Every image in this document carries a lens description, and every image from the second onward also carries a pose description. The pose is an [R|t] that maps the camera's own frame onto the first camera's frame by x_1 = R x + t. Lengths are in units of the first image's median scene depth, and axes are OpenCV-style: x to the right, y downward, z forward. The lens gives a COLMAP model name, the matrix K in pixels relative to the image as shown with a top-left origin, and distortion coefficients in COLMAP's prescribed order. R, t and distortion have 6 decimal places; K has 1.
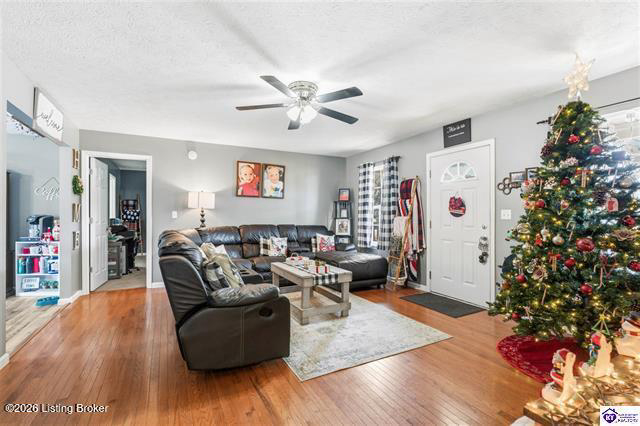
lens RADIAL K [[291.5, 0, 319.3], [0, 291.5, 213.7], [0, 0, 1]] dist [0.001157, 0.000140]
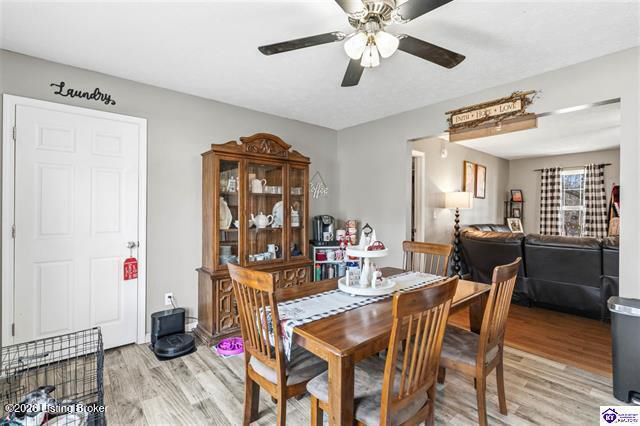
lens RADIAL K [[291.5, 0, 319.9], [0, 291.5, 211.7], [0, 0, 1]] dist [0.001157, 0.000140]
pose [[0.975546, 0.005784, 0.219719, -0.948176], [-0.008311, 0.999910, 0.010576, -0.012034], [-0.219638, -0.012144, 0.975506, 0.128672]]
